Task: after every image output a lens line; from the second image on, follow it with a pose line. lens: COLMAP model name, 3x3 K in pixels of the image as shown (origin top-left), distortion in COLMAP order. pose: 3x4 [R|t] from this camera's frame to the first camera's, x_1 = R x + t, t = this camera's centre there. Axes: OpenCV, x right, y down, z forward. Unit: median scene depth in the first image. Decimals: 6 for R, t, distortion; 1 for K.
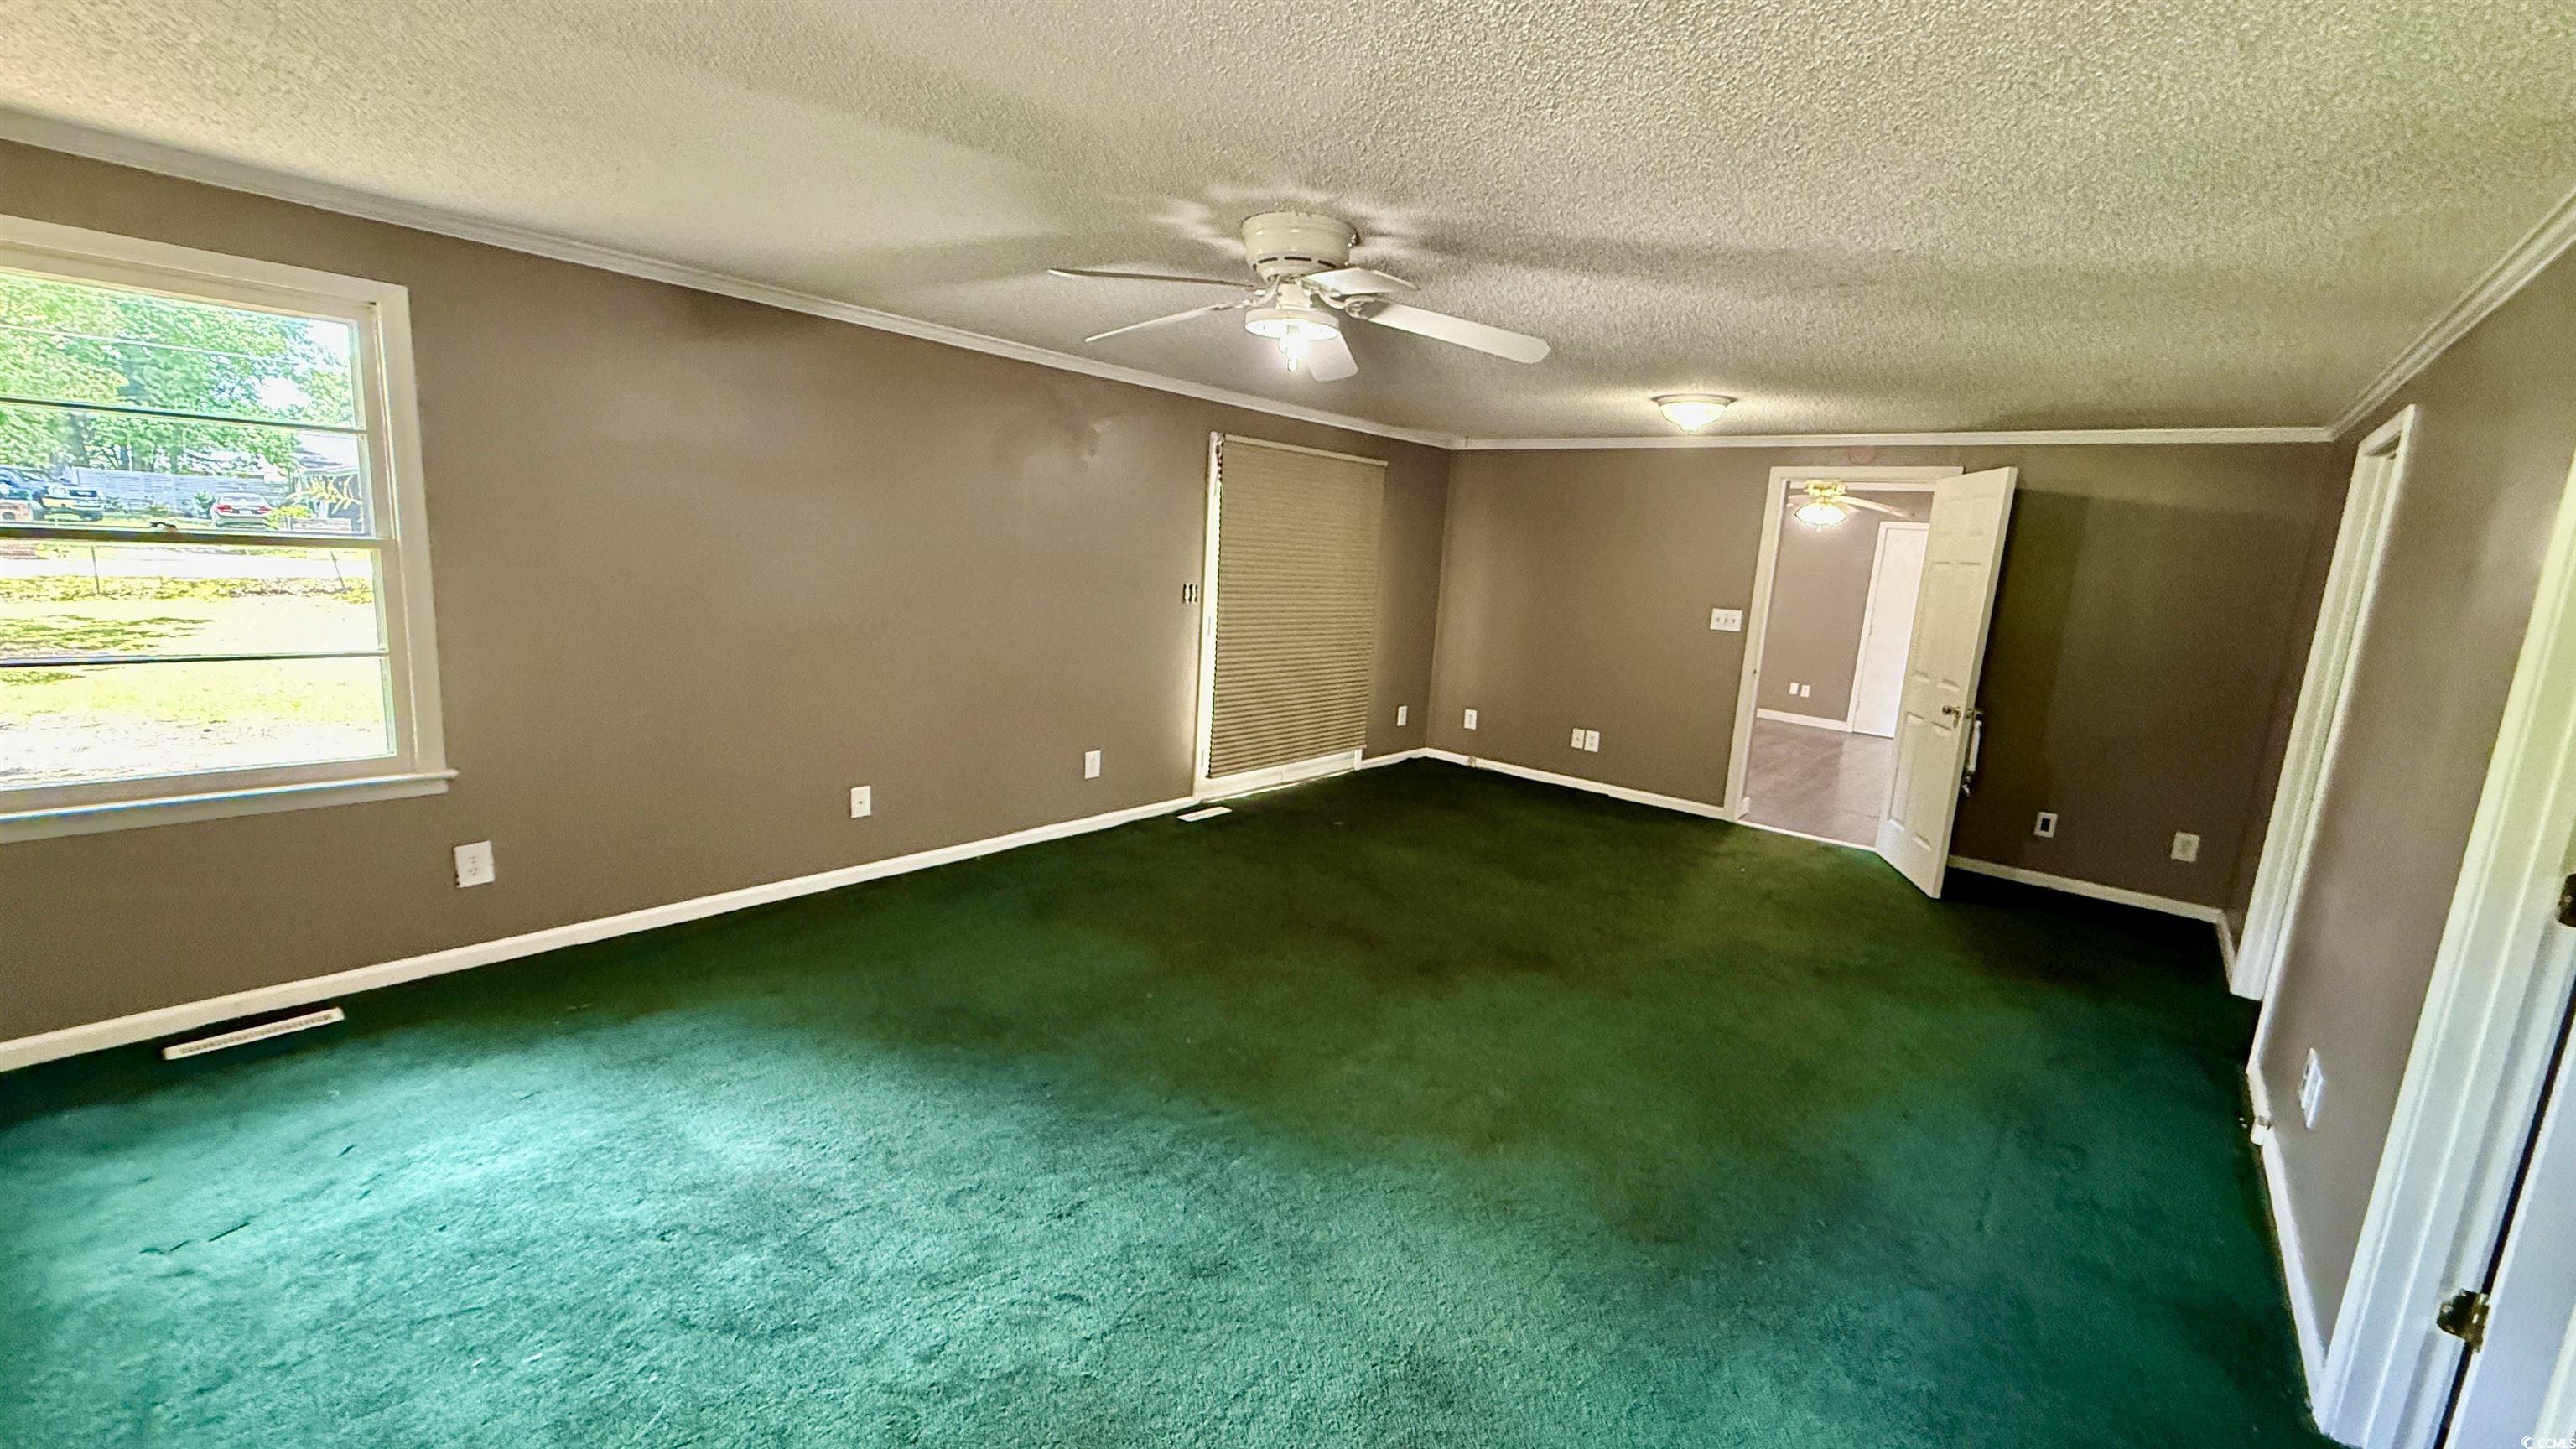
lens RADIAL K [[1035.9, 0, 1271.6], [0, 1035.9, 722.7], [0, 0, 1]] dist [0.023512, -0.000021]
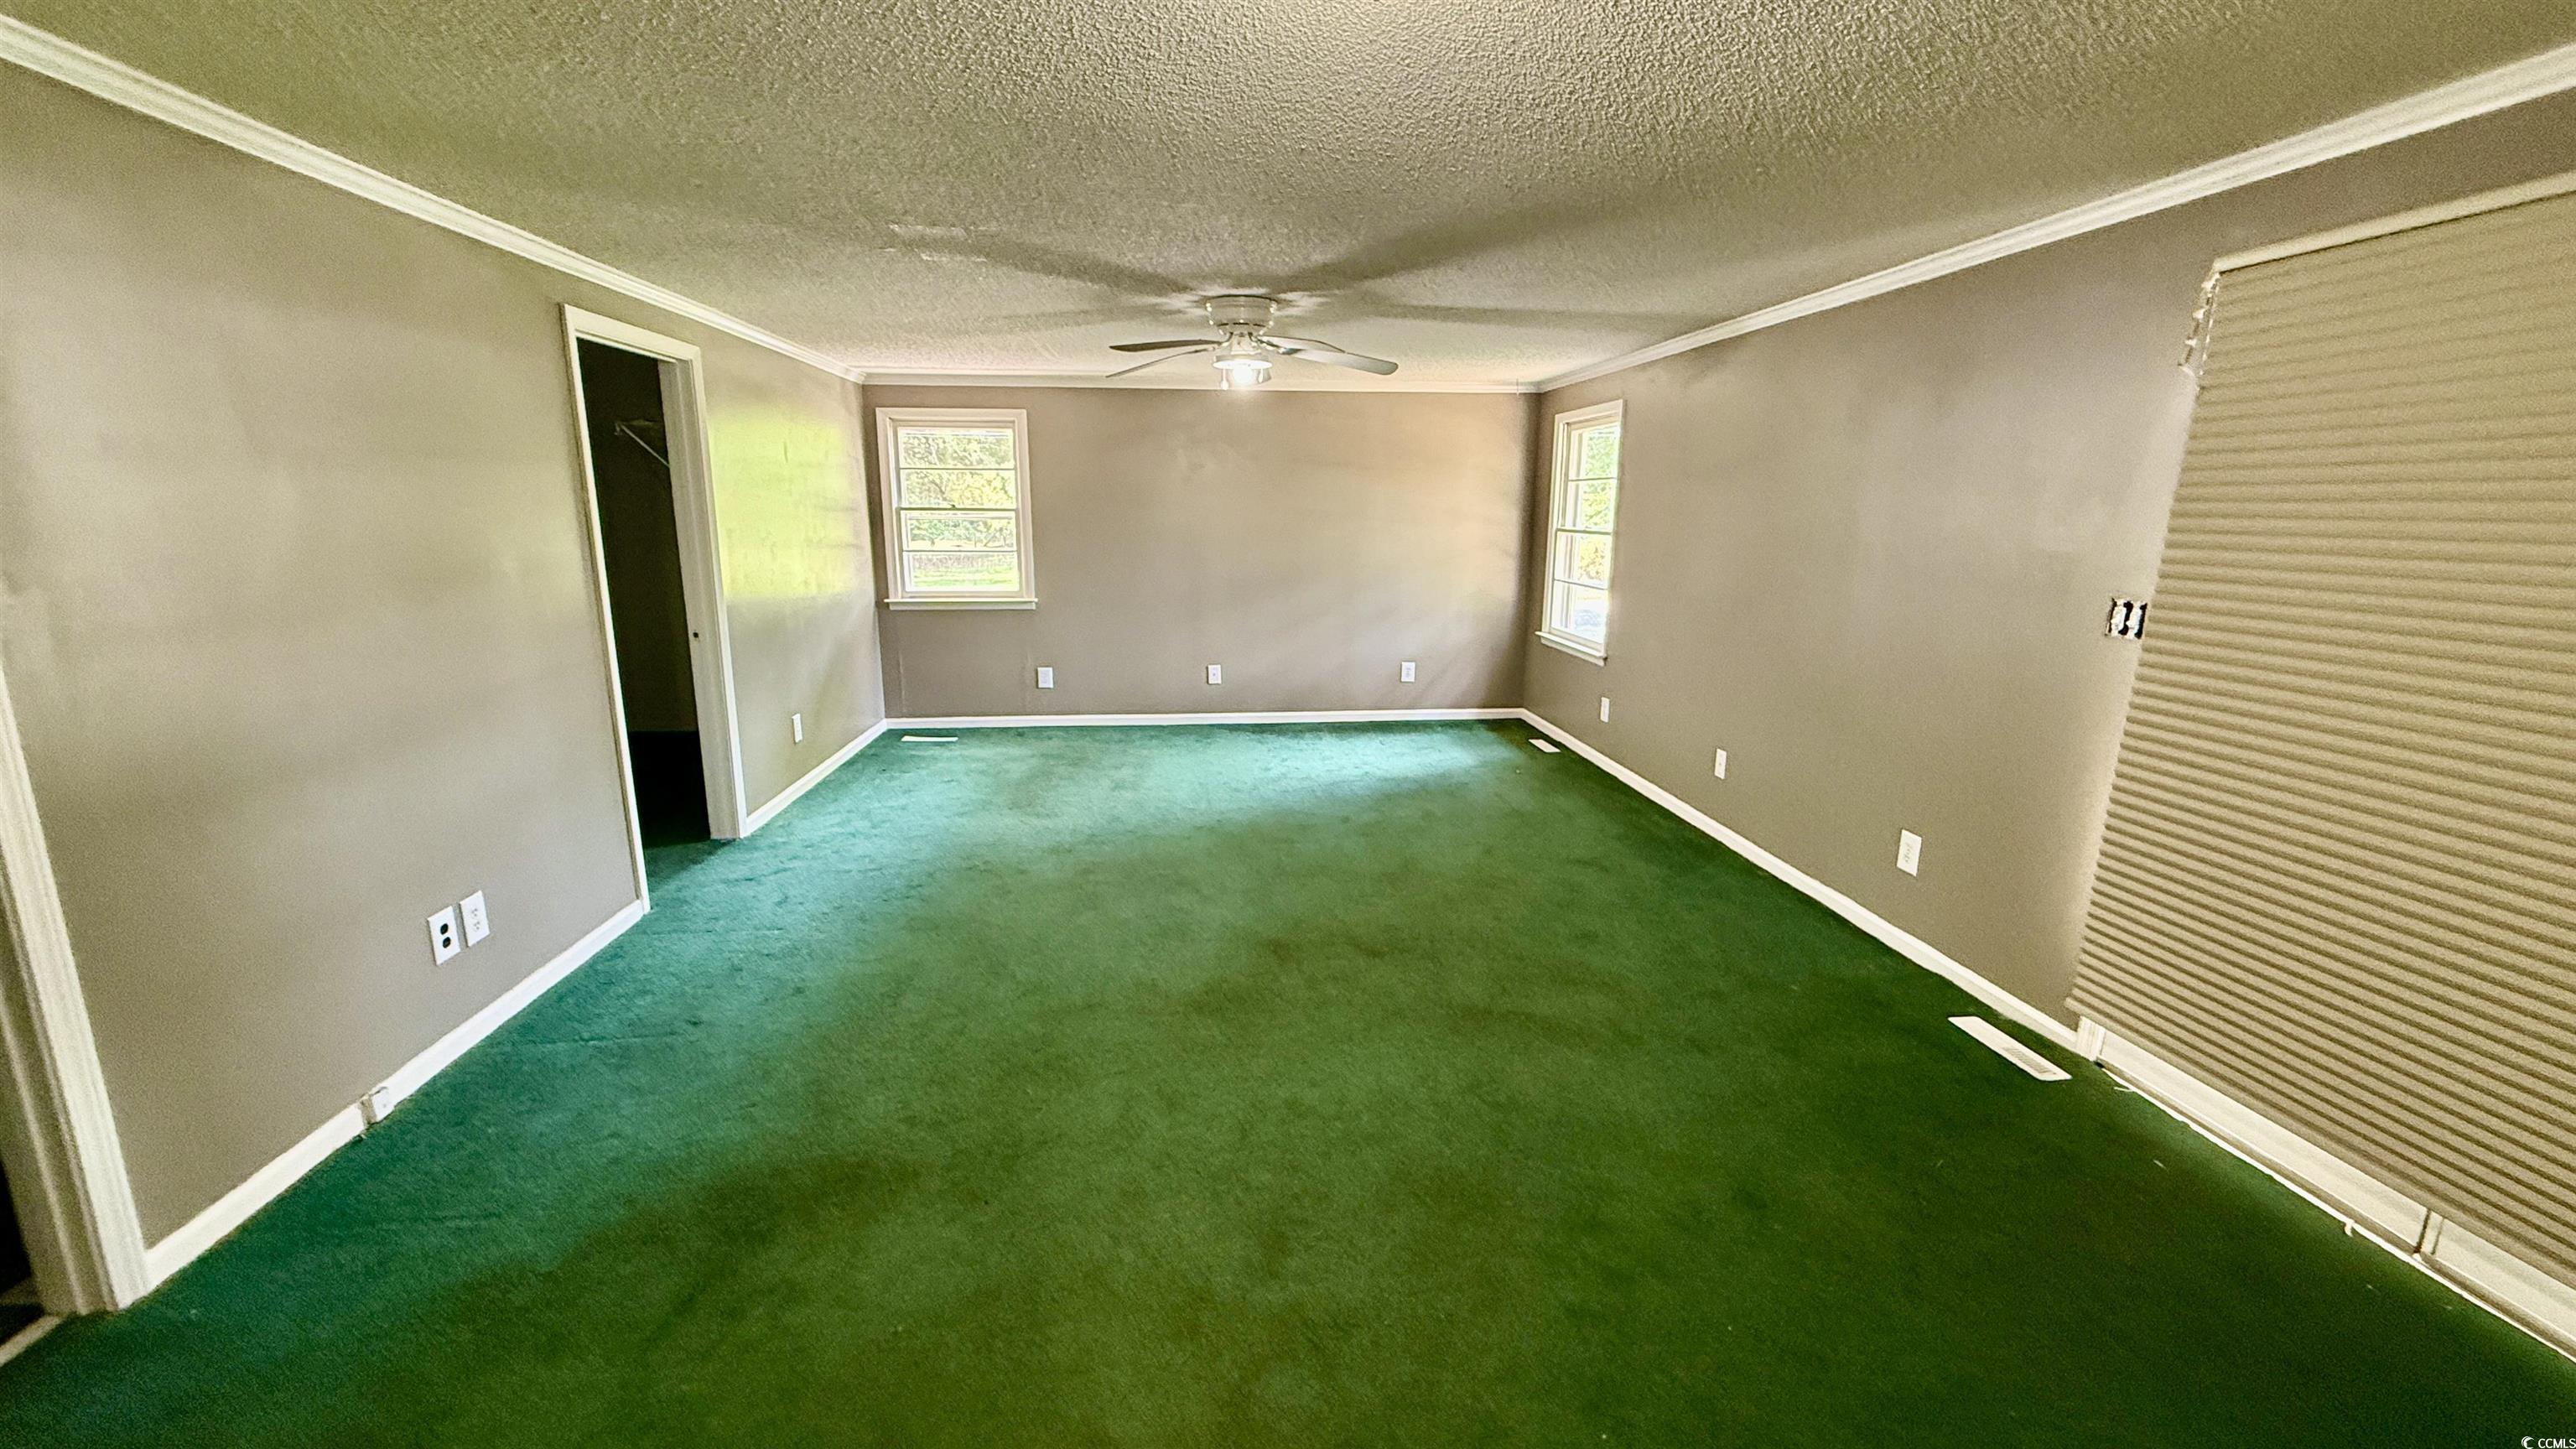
lens RADIAL K [[1035.9, 0, 1271.6], [0, 1035.9, 722.7], [0, 0, 1]] dist [0.023512, -0.000021]
pose [[-0.711639, 0.082814, -0.697647, 0.739683], [-0.174578, 0.941035, 0.289785, -0.200677], [0.680509, 0.328017, -0.655220, 1.461371]]
